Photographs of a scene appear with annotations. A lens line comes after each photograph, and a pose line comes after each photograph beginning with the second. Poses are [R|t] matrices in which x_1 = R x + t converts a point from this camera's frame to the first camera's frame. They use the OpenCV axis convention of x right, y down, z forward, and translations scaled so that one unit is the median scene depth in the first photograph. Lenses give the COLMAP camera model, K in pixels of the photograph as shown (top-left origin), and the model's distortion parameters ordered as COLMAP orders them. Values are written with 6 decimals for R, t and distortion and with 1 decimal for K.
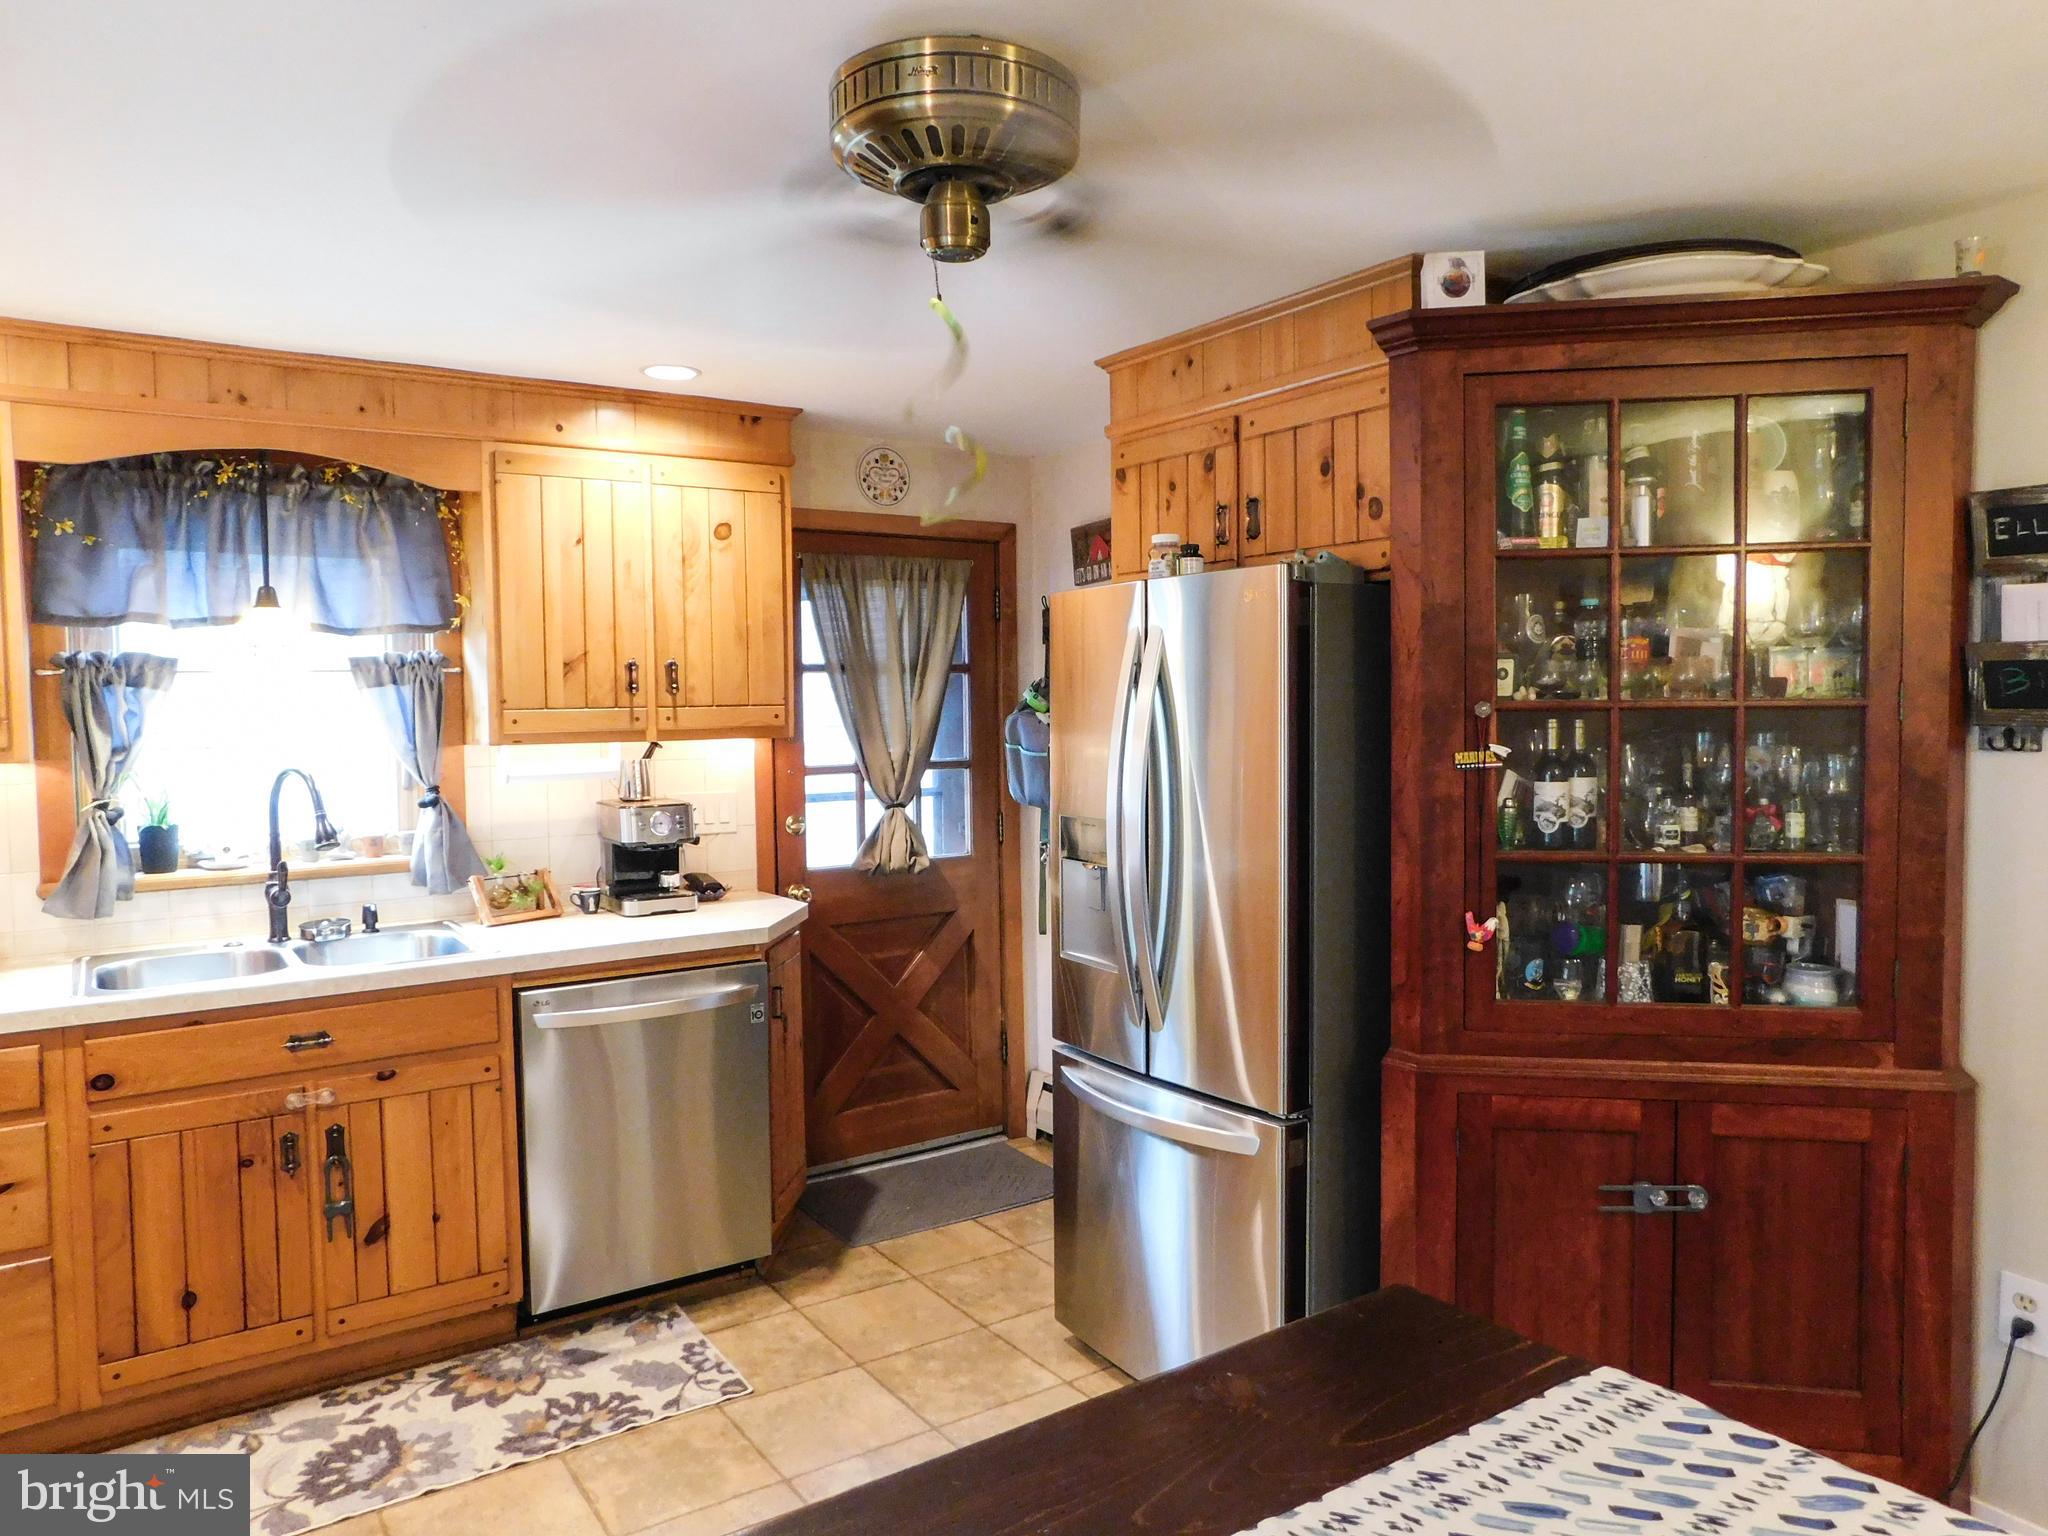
lens RADIAL K [[1371.9, 0, 1030.8], [0, 1371.9, 764.0], [0, 0, 1]] dist [-0.061889, 0.060231]
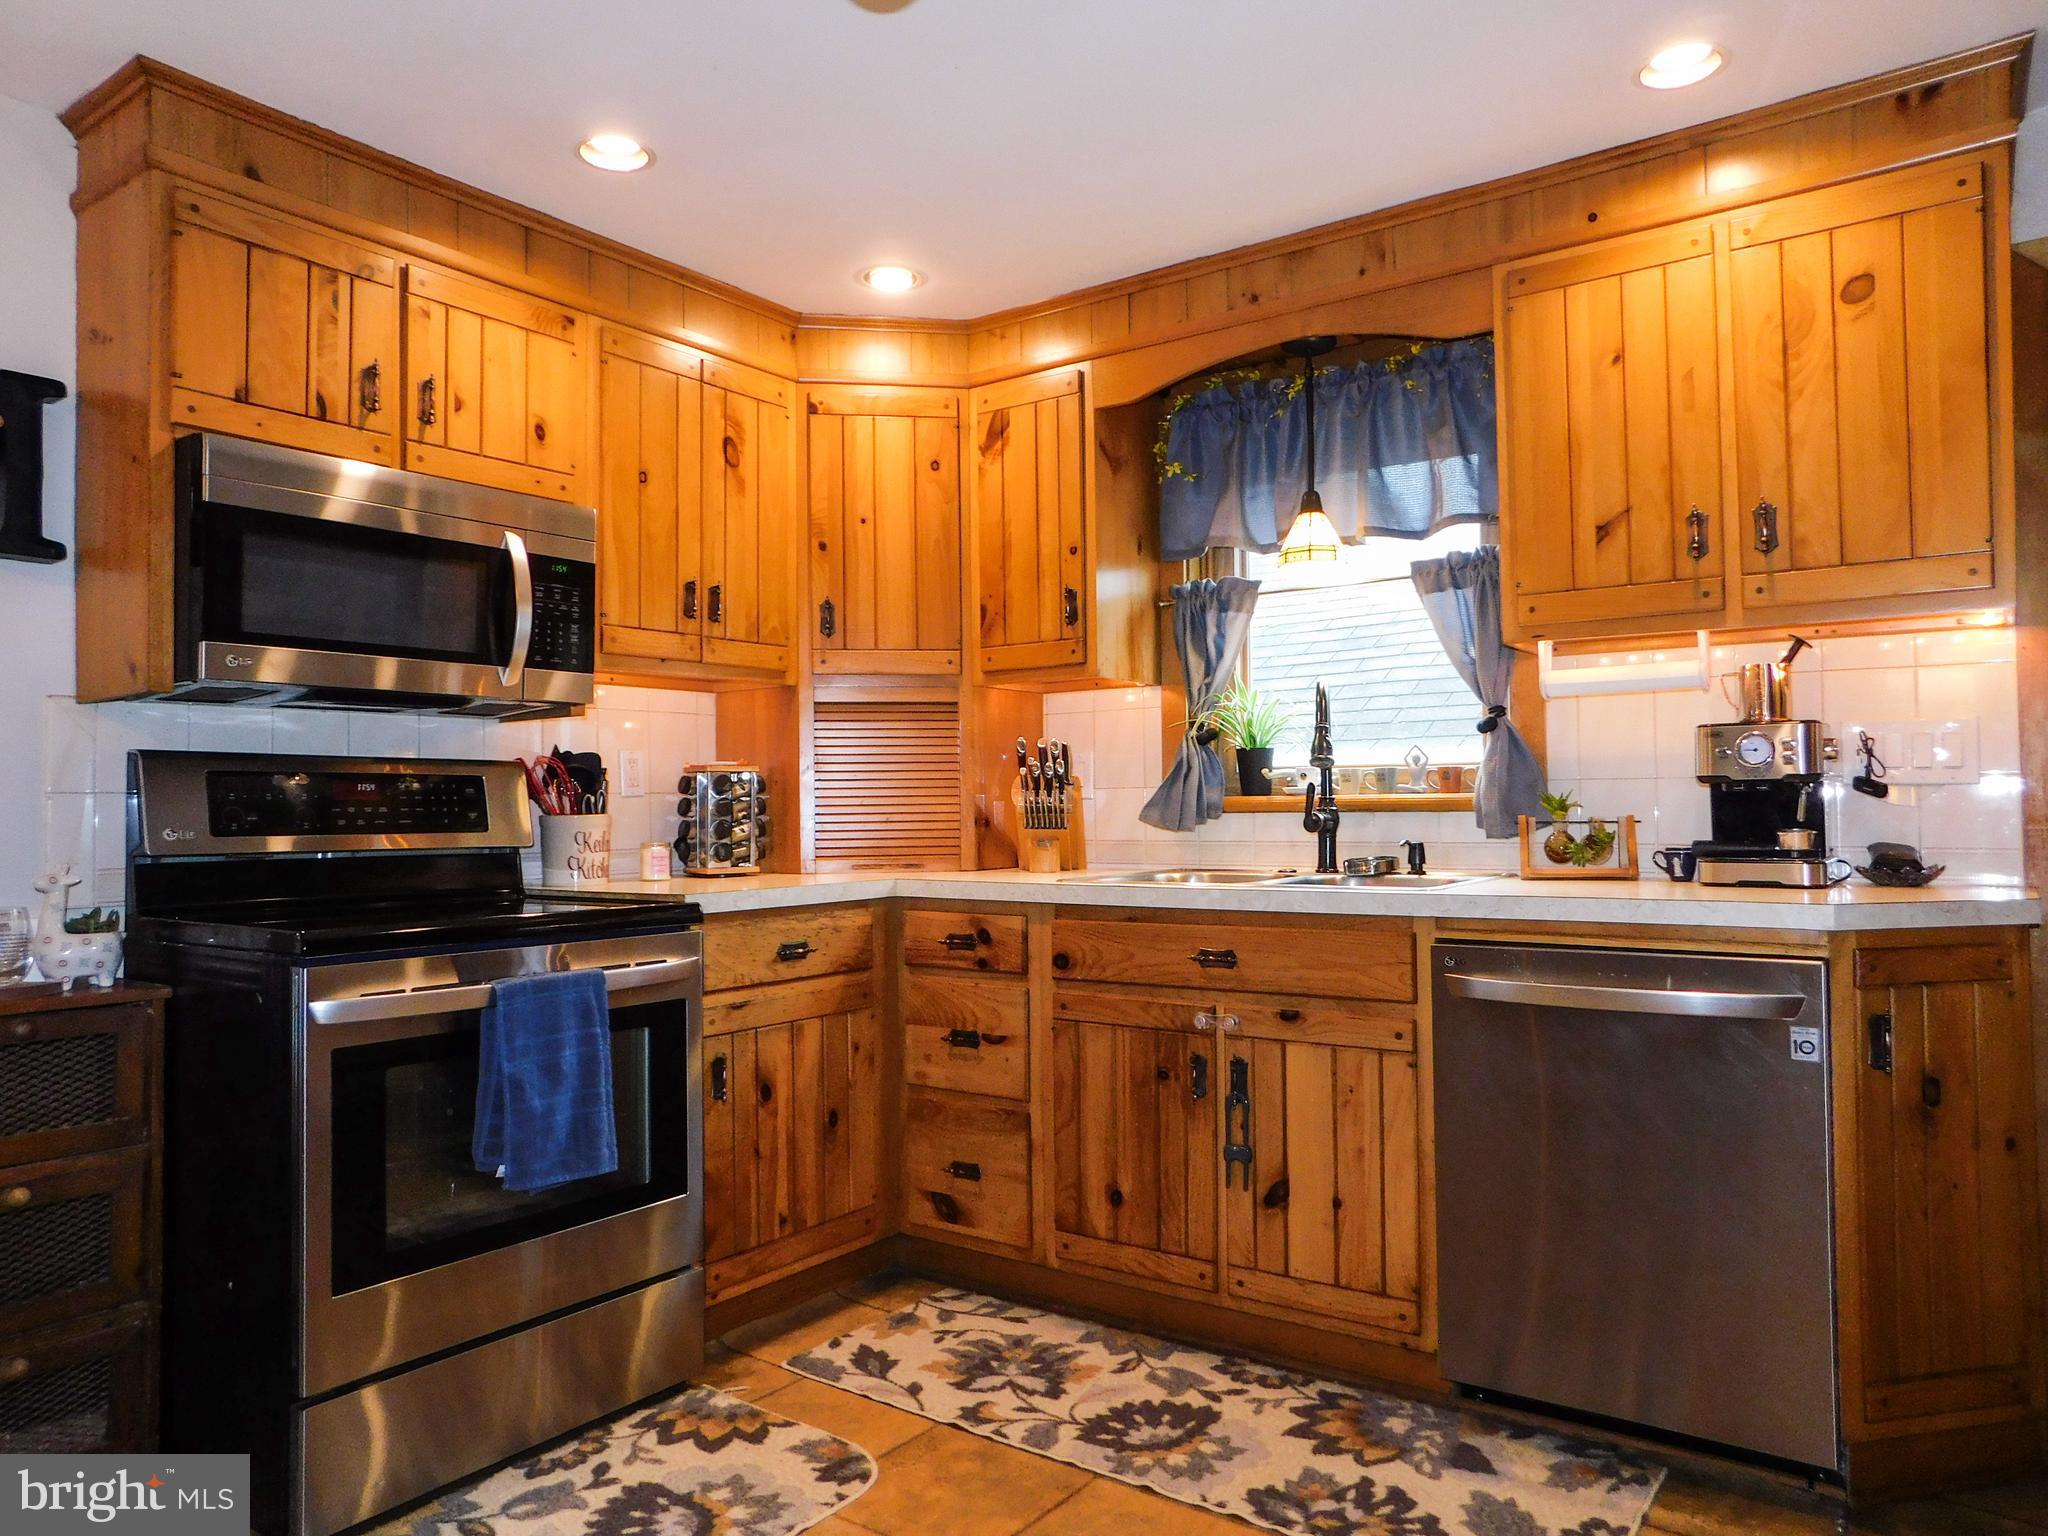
lens RADIAL K [[1371.9, 0, 1030.8], [0, 1371.9, 764.0], [0, 0, 1]] dist [-0.061889, 0.060231]
pose [[0.341158, -0.020257, -0.939788, 0.281354], [-0.038833, 0.998611, -0.035622, 0.107667], [0.939204, 0.048648, 0.339897, 0.540464]]
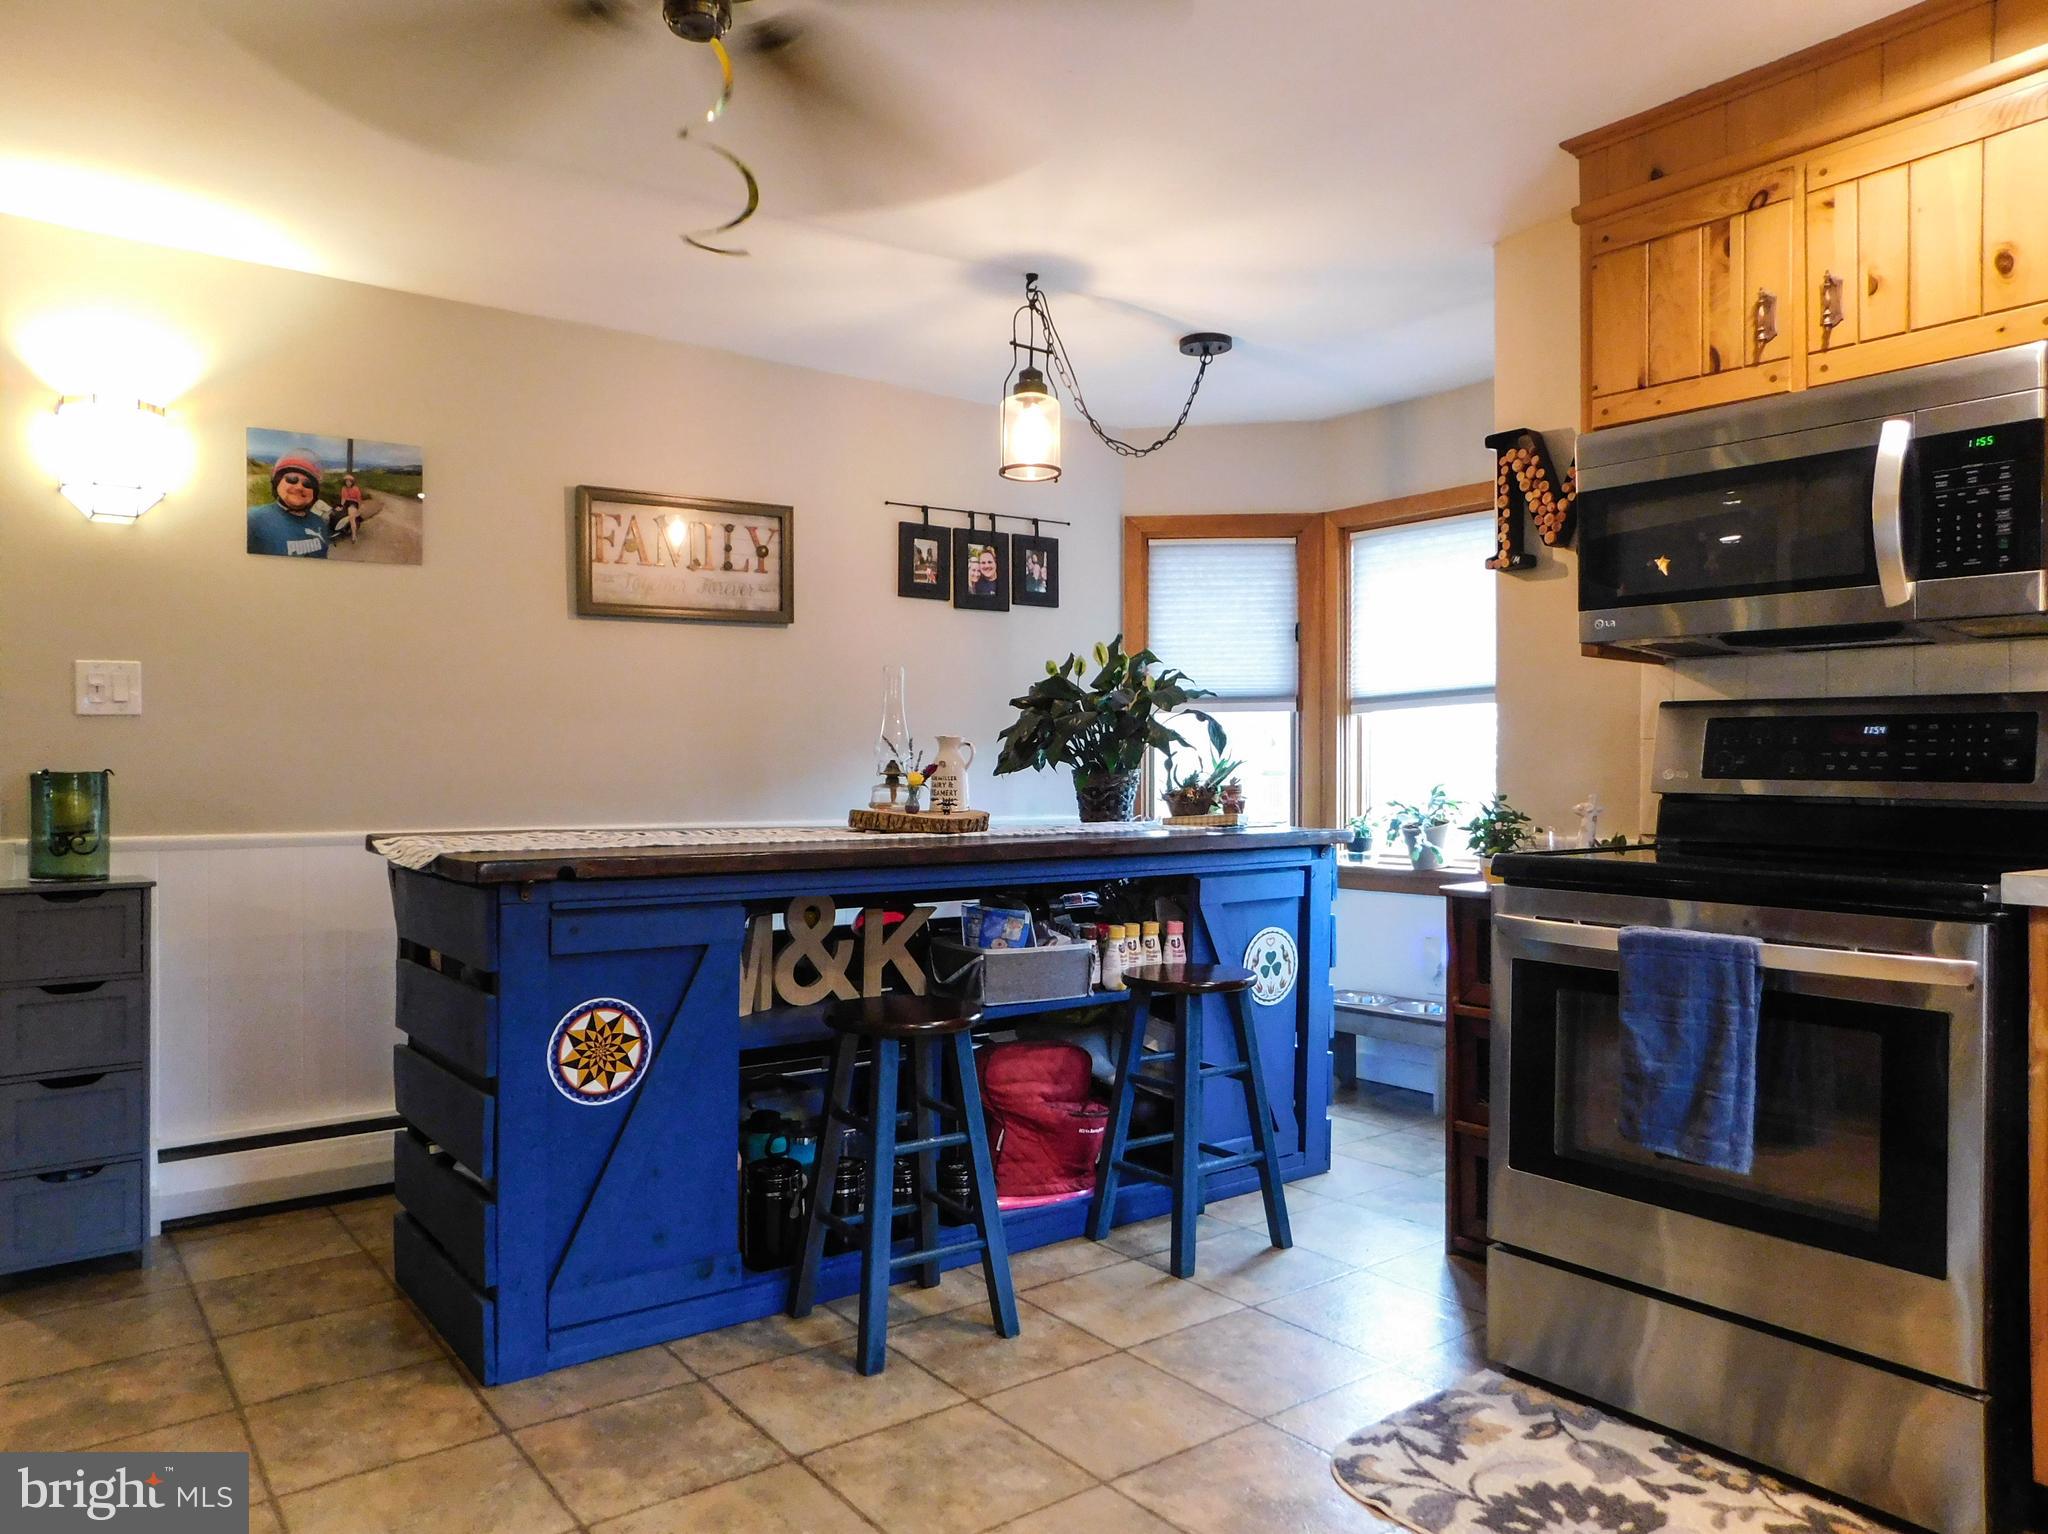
lens RADIAL K [[1406.3, 0, 1024.0], [0, 1406.3, 767.0], [0, 0, 1]] dist [-0.066813, 0.065955]
pose [[-0.998355, 0.010302, -0.056402, -0.142870], [0.007466, 0.998708, 0.050269, 0.084835], [0.056847, 0.049765, -0.997142, 1.232744]]
